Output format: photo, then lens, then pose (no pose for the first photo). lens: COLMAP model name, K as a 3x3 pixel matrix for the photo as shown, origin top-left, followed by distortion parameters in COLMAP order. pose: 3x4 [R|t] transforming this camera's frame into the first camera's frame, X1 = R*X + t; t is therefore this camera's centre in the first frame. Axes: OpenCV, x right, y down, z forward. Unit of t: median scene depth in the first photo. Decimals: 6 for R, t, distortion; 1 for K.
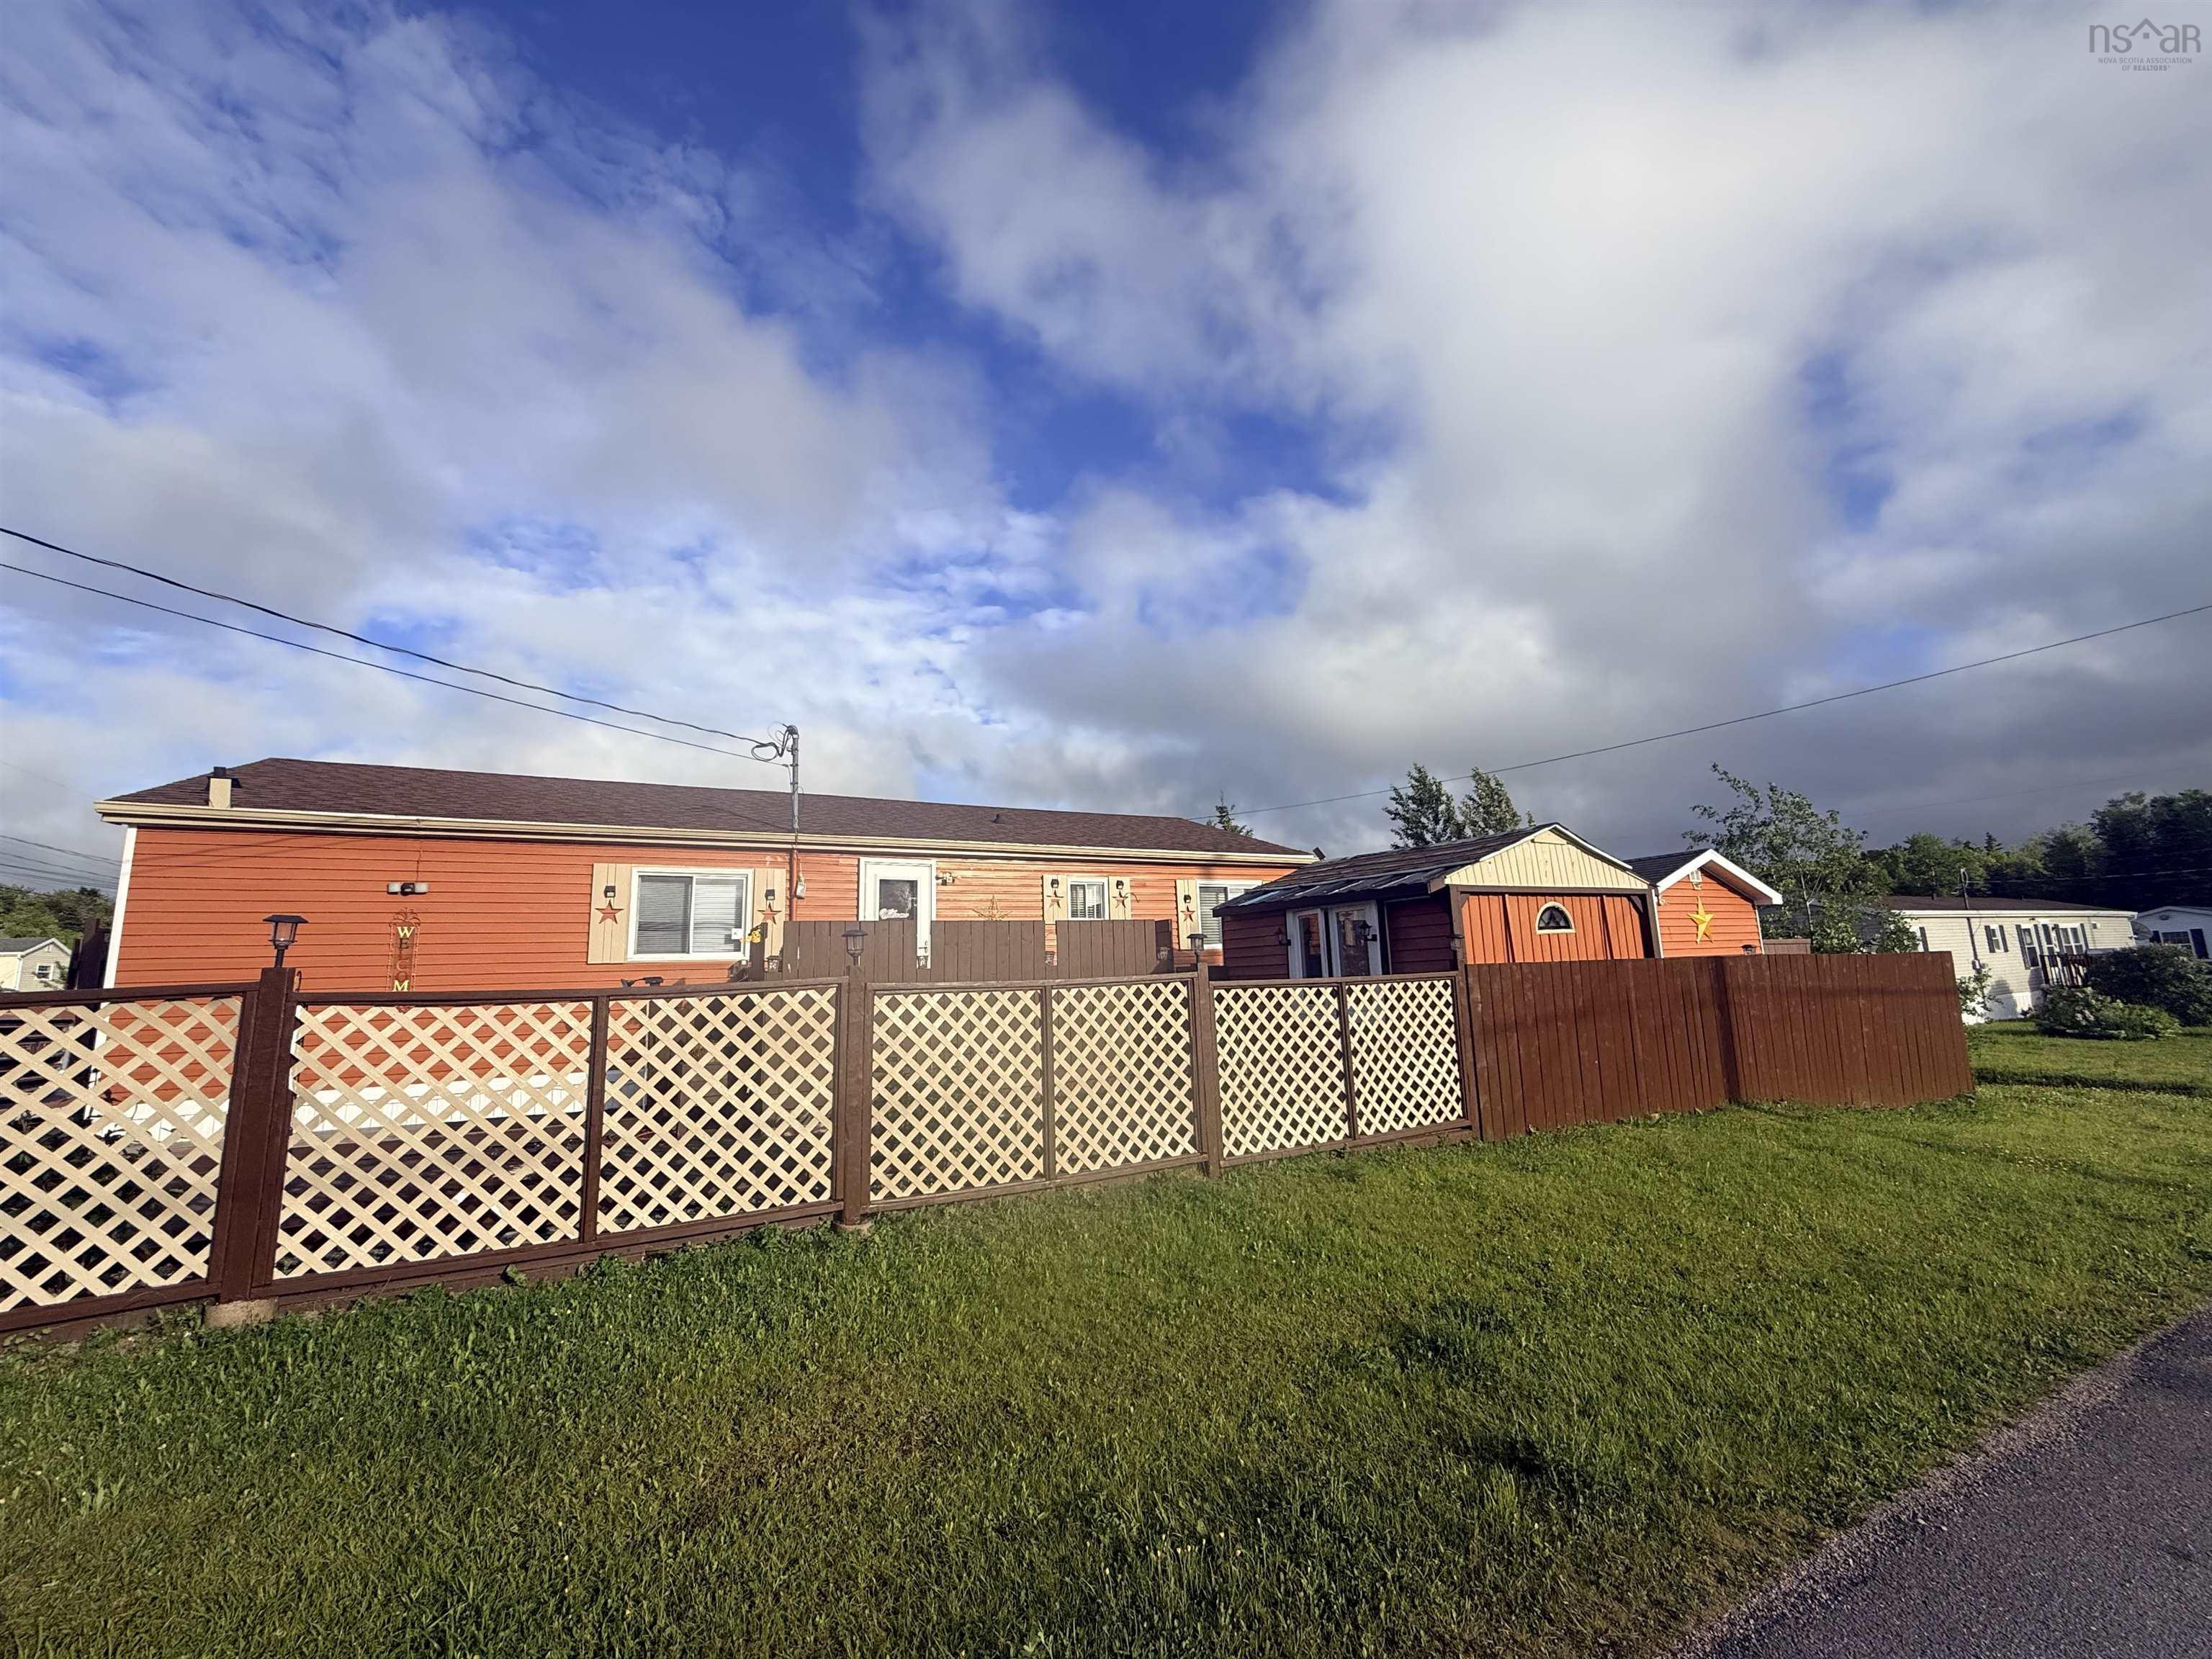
lens RADIAL K [[945.7, 0, 1106.0], [0, 945.7, 829.5], [0, 0, 1]] dist [-0.003072, -0.000569]
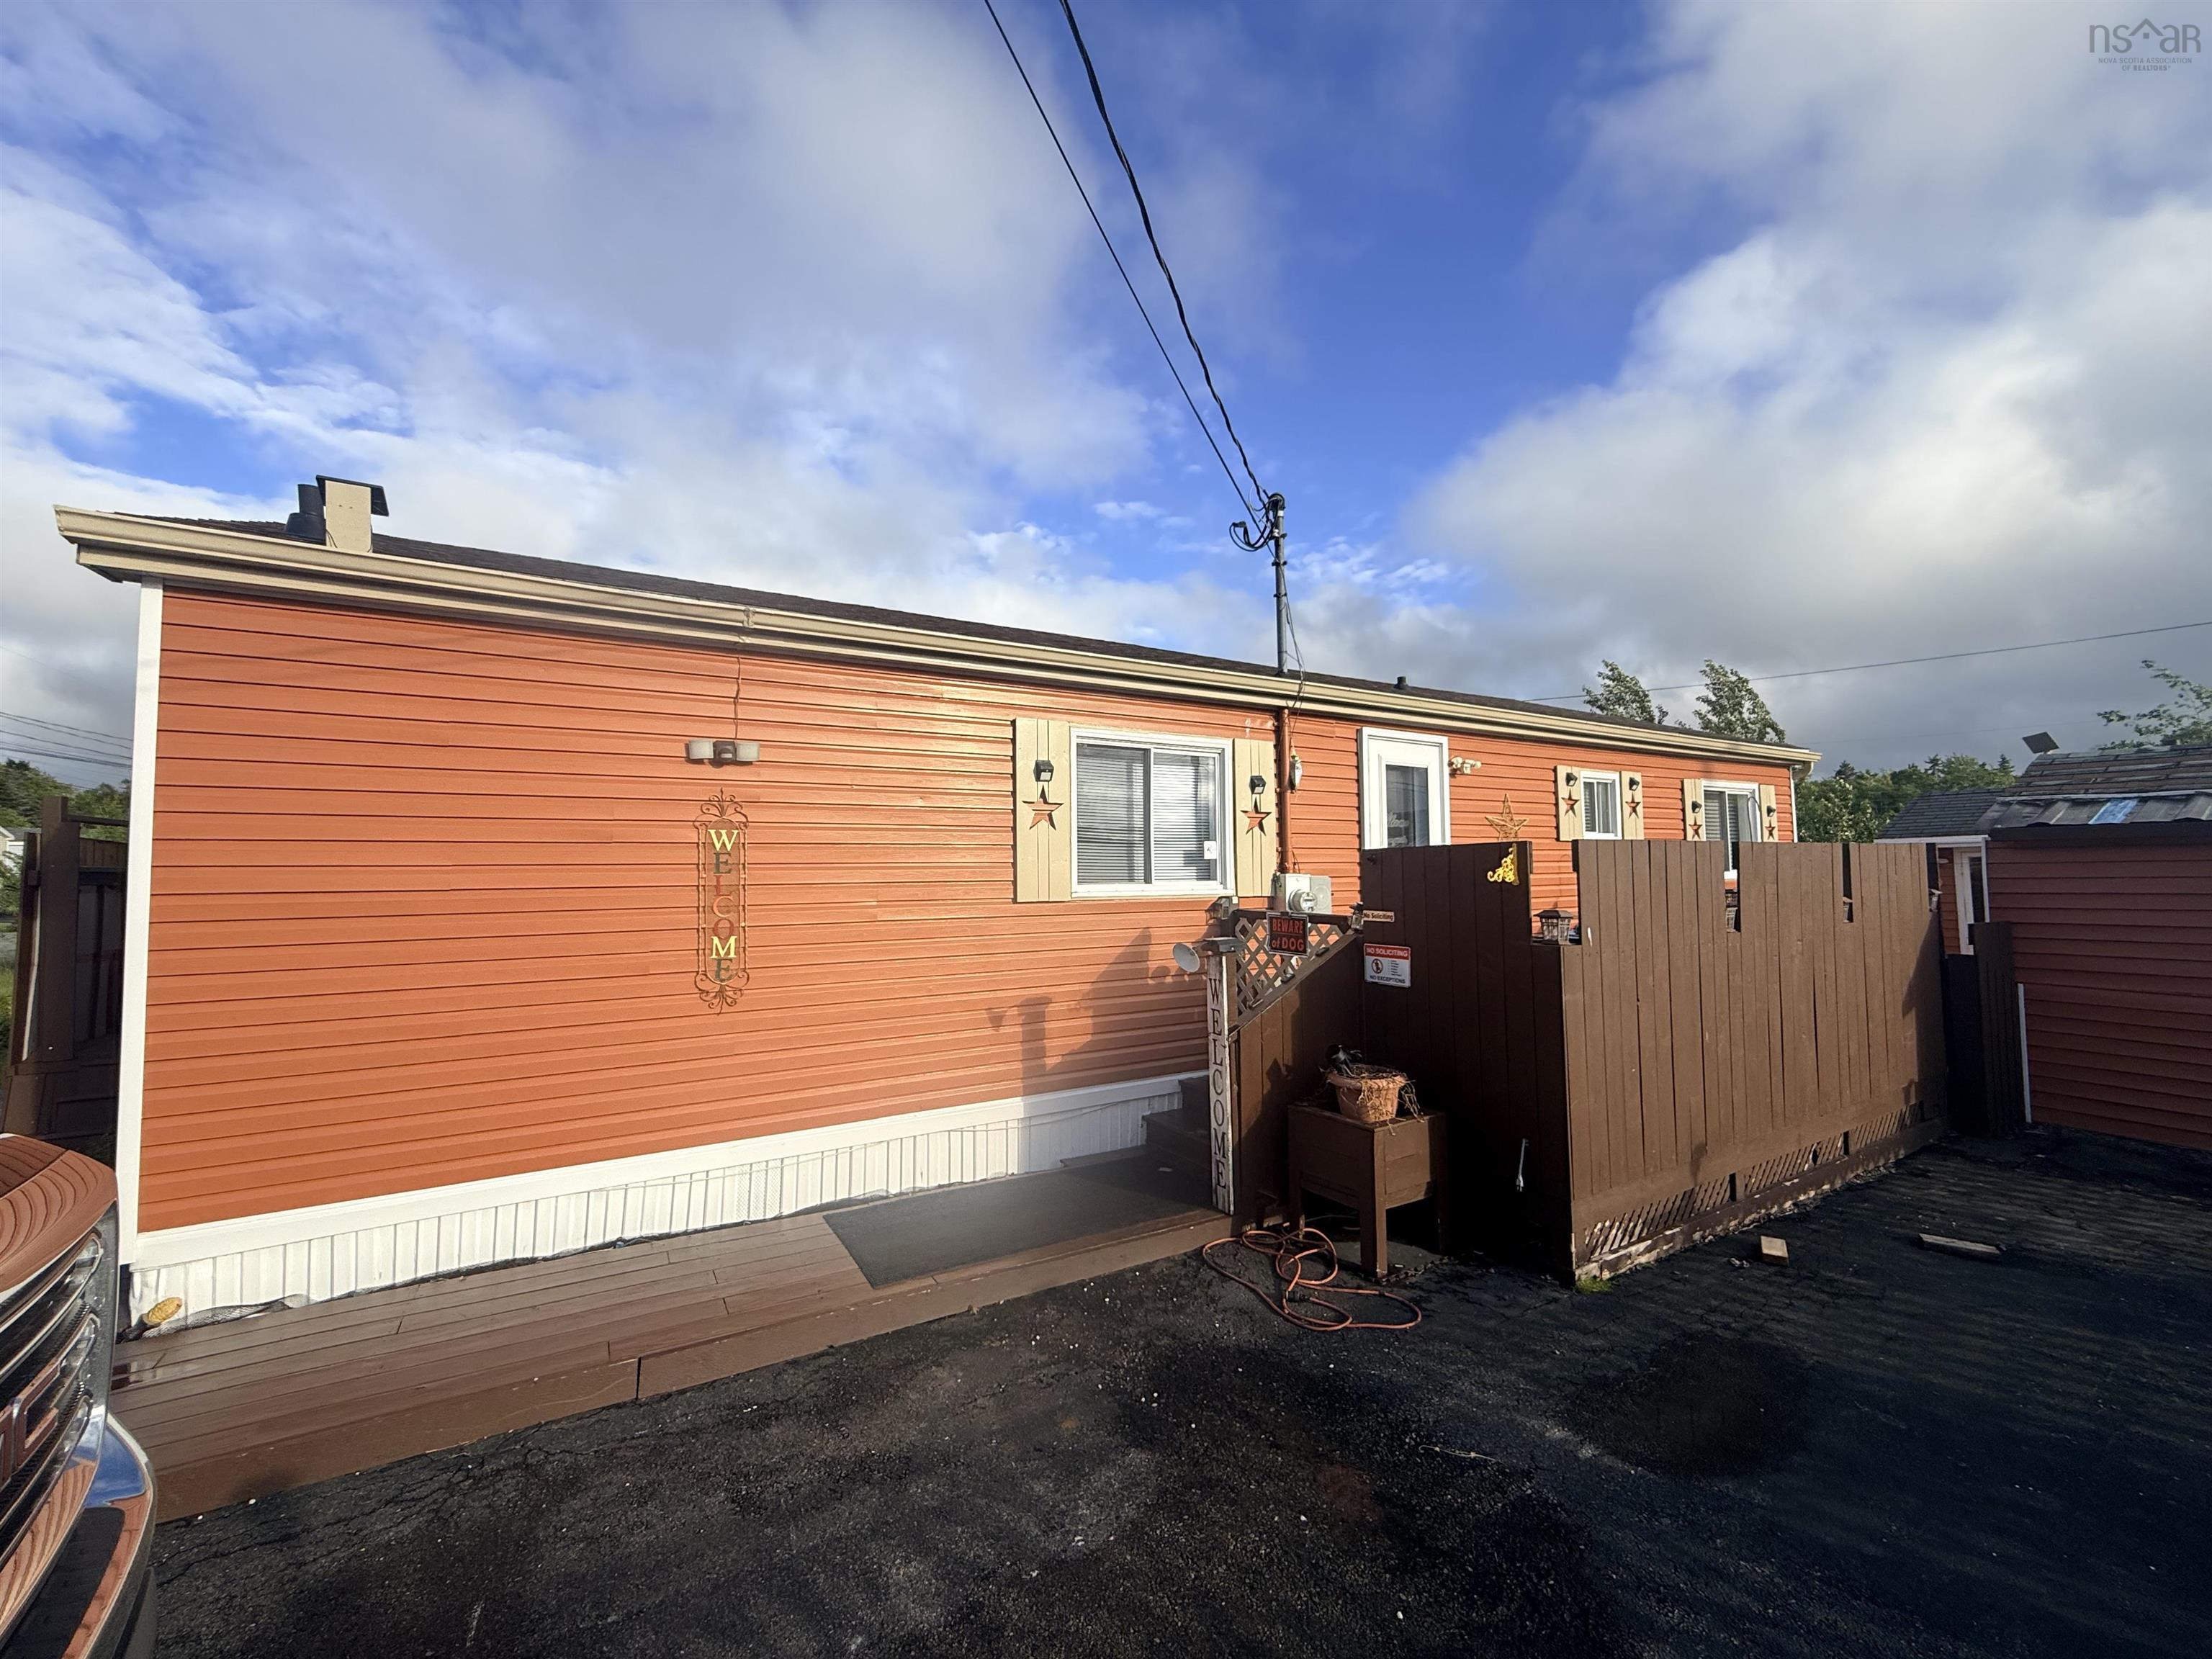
lens RADIAL K [[945.7, 0, 1106.0], [0, 945.7, 829.5], [0, 0, 1]] dist [-0.003072, -0.000569]
pose [[0.999023, 0.024083, 0.037052, -0.471949], [-0.027777, 0.994328, 0.102670, 0.039286], [-0.034369, -0.103599, 0.994025, 0.421747]]
